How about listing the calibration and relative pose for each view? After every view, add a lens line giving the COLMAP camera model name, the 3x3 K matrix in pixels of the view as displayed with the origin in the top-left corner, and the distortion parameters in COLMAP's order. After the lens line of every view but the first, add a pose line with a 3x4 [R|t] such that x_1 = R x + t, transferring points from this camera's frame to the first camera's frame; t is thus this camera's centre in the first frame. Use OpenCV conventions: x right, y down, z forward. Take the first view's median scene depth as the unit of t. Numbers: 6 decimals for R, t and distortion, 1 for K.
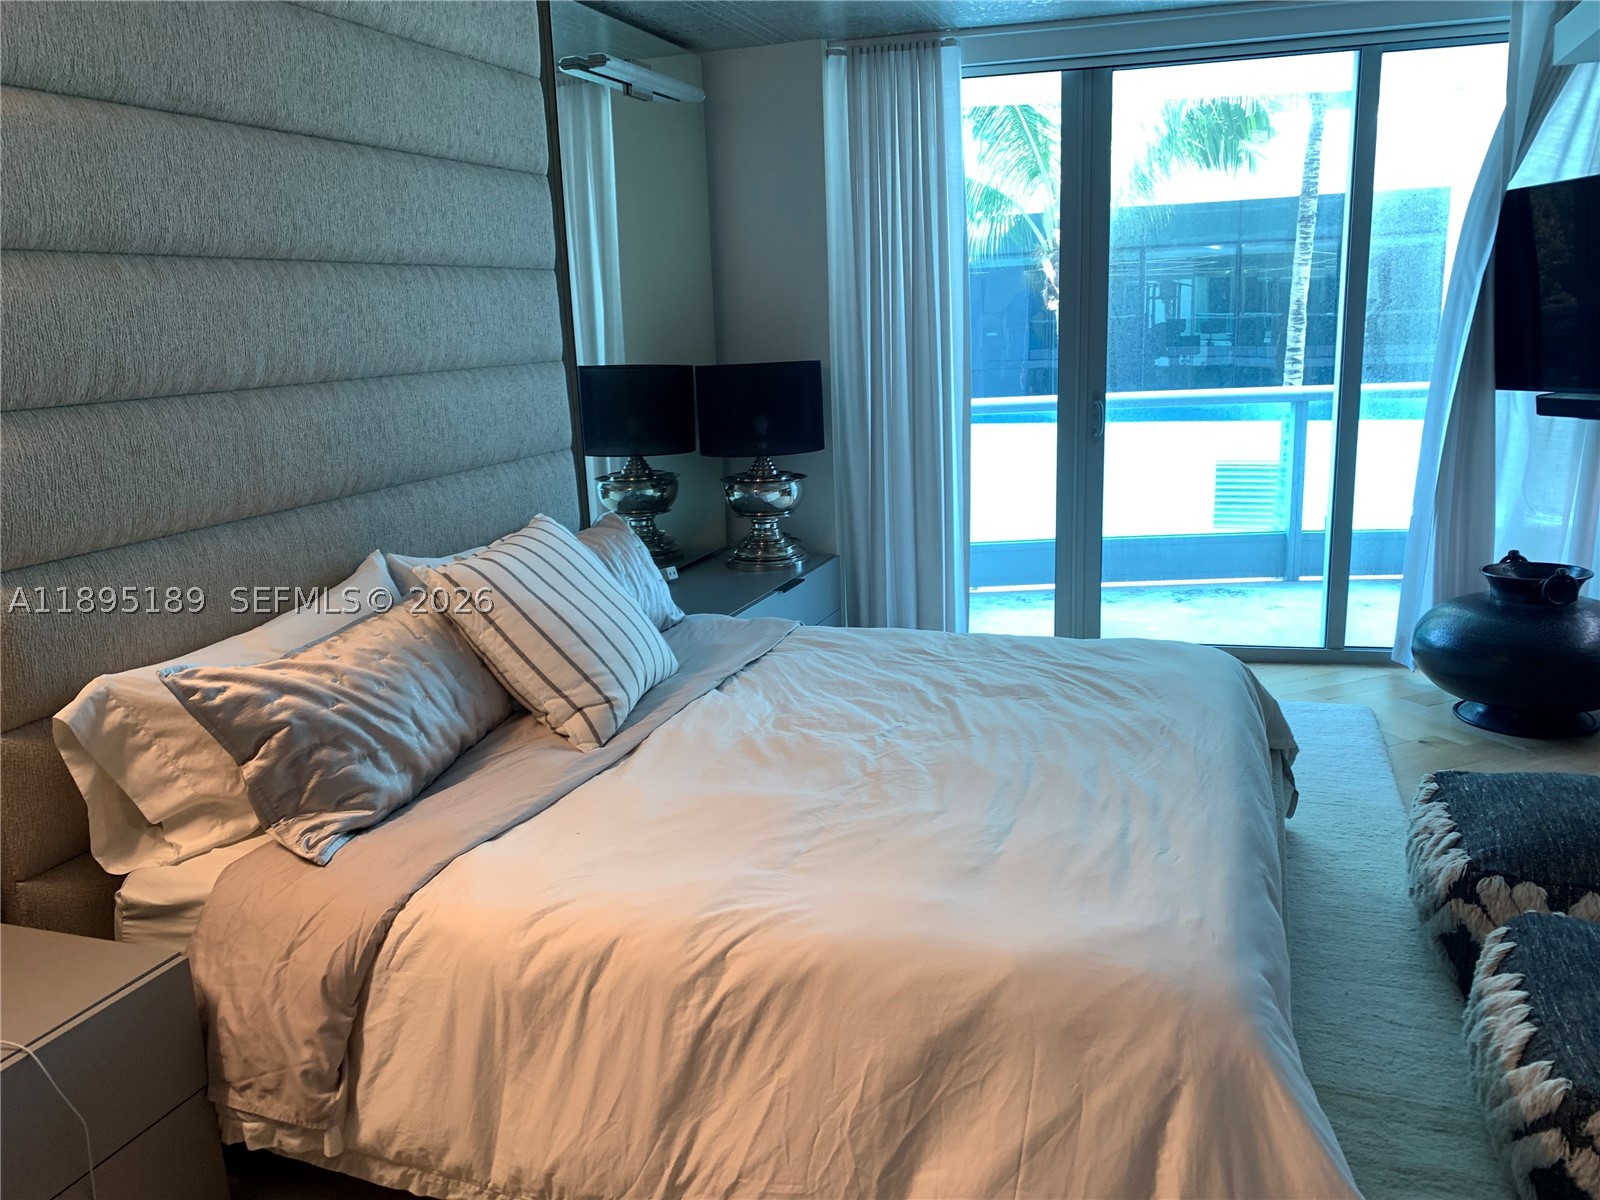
lens RADIAL K [[1223.1, 0, 803.1], [0, 1223.1, 601.2], [0, 0, 1]] dist [0.034992, -0.036860]
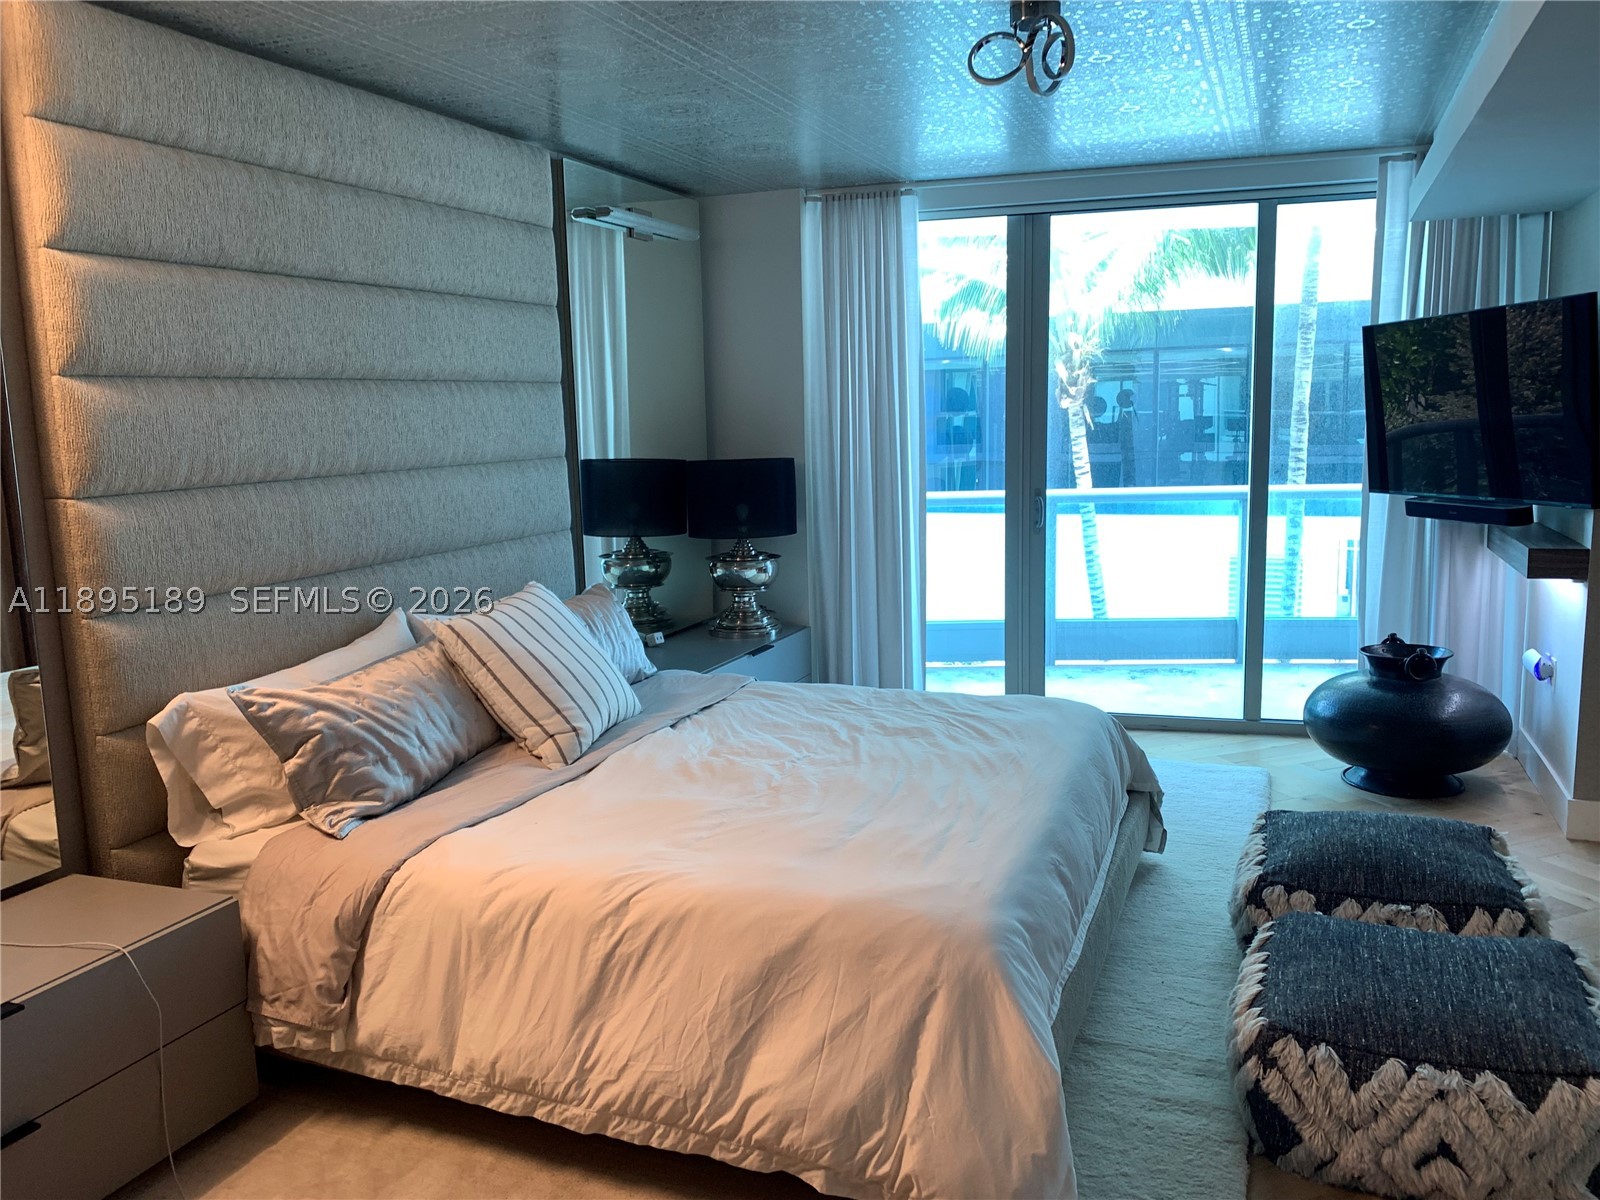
lens RADIAL K [[1223.1, 0, 799.4], [0, 1223.1, 599.8], [0, 0, 1]] dist [0.034992, -0.036860]
pose [[0.999127, 0.019242, -0.037067, 0.104112], [-0.021820, 0.997277, -0.070444, 0.029680], [0.035611, 0.071192, 0.996827, -0.226746]]
